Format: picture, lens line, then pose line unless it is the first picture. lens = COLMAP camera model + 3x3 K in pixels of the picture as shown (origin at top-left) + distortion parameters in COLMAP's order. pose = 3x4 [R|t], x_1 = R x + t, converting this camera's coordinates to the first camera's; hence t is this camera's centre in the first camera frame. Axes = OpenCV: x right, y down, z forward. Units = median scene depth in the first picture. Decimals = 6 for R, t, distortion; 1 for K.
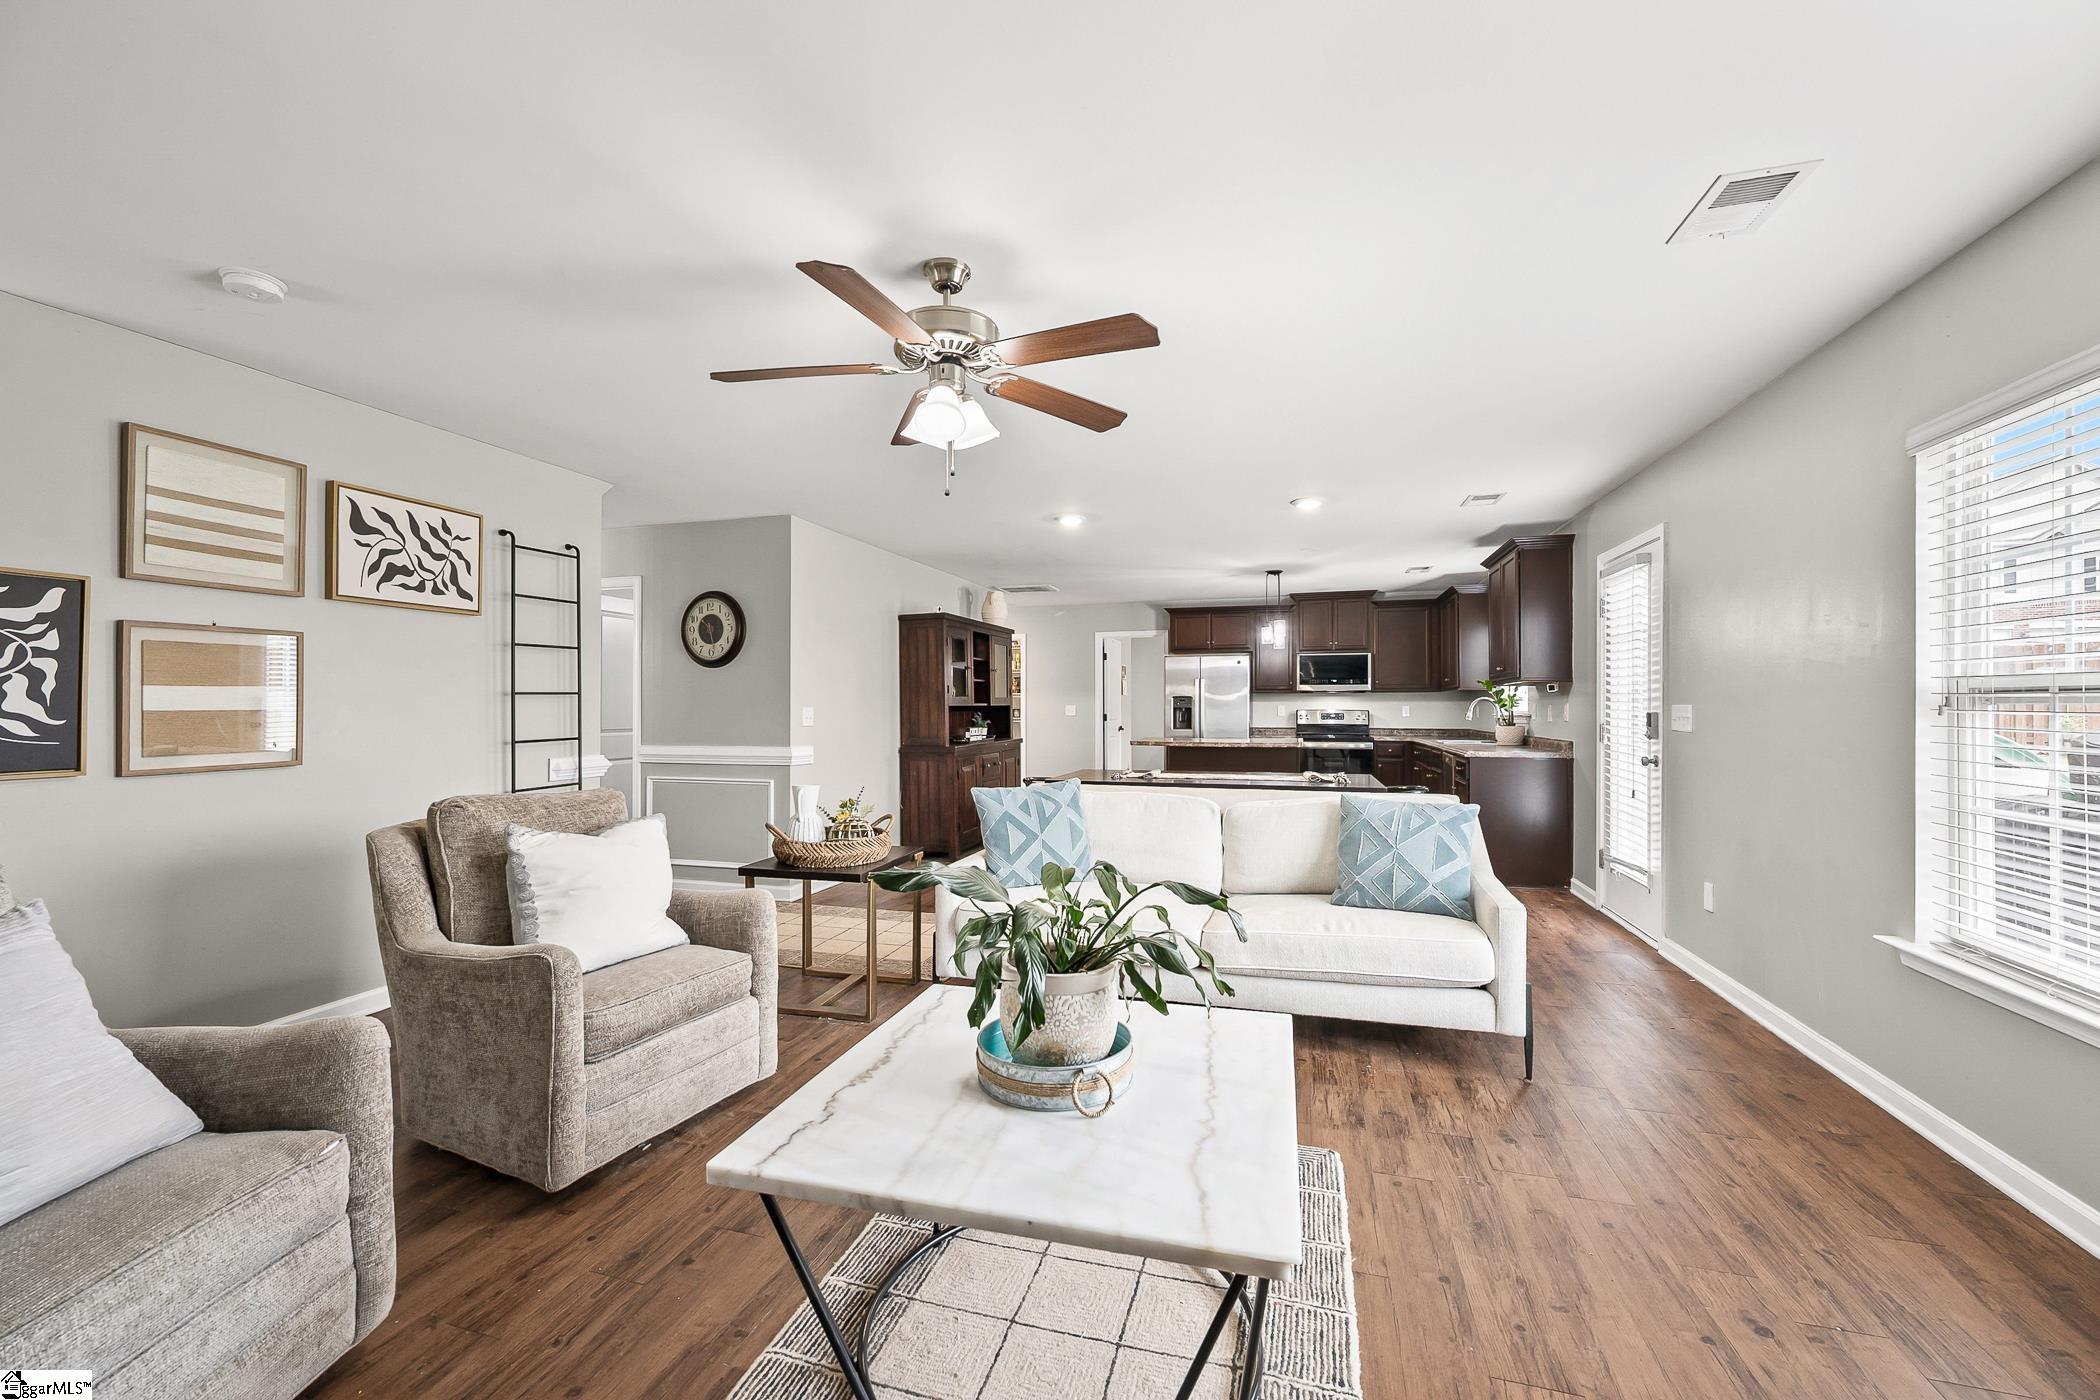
lens RADIAL K [[836.3, 0, 1049.4], [0, 836.3, 703.4], [0, 0, 1]] dist [0.002166, 0.000189]
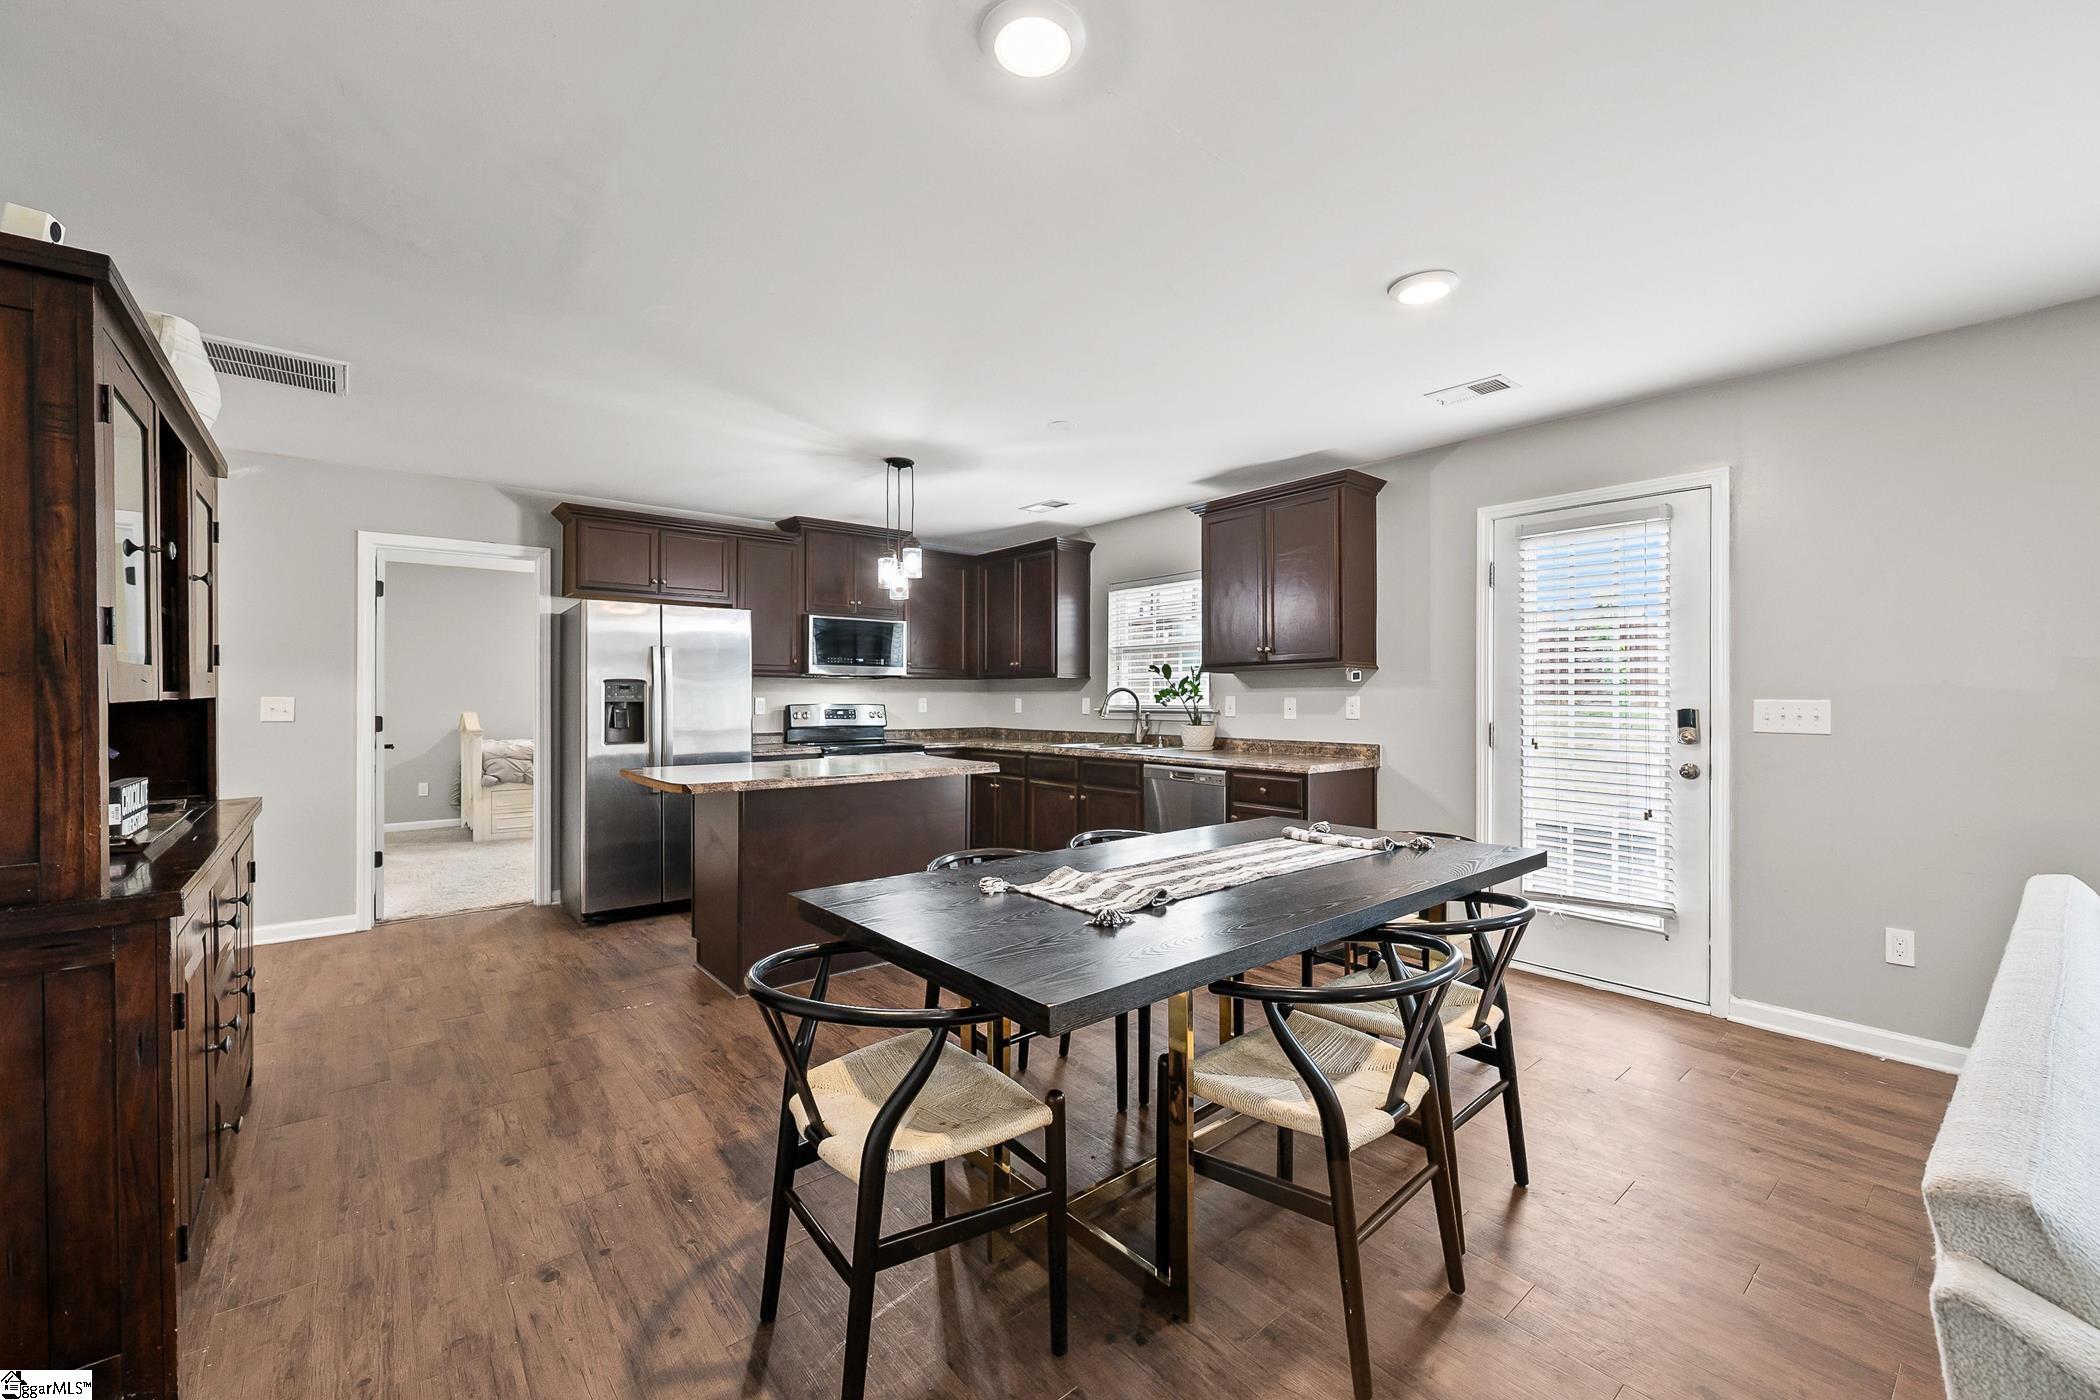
lens RADIAL K [[836.3, 0, 1050.4], [0, 836.3, 696.2], [0, 0, 1]] dist [0.002166, 0.000189]
pose [[0.549964, 0.001176, 0.835187, -0.125562], [-0.004977, 0.999986, 0.001869, -0.000674], [-0.835173, -0.005185, 0.549962, 0.506524]]
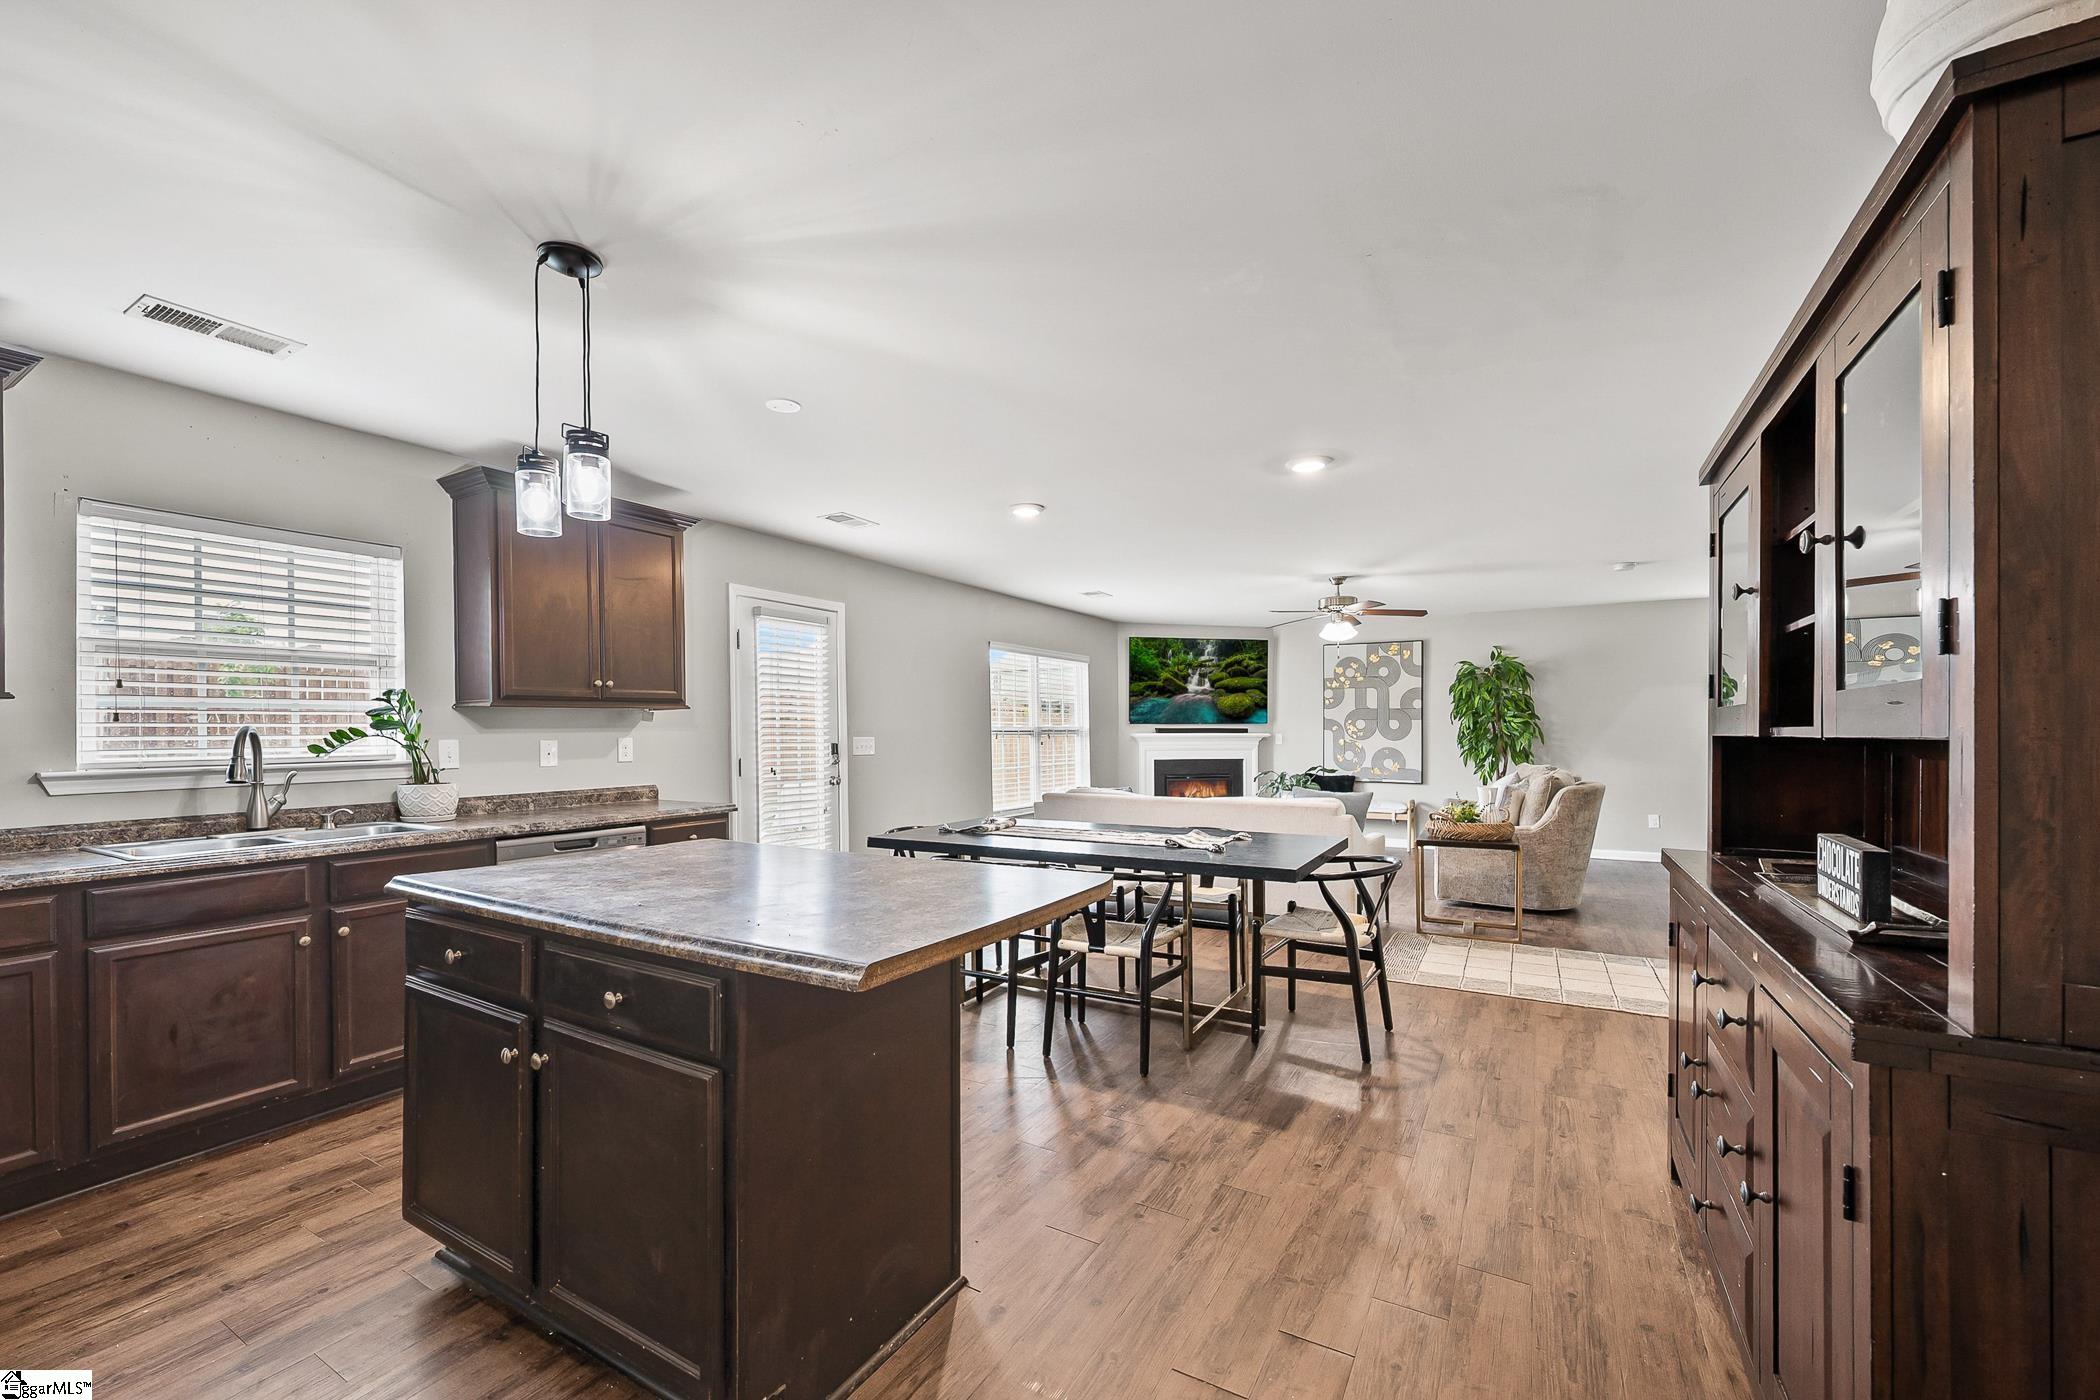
lens RADIAL K [[836.3, 0, 1037.7], [0, 836.3, 738.7], [0, 0, 1]] dist [0.002166, 0.000189]
pose [[-0.968708, 0.006934, 0.248108, 0.032710], [0.008067, 0.999961, 0.003551, 0.000006], [-0.248073, 0.005441, -0.968726, 1.006345]]
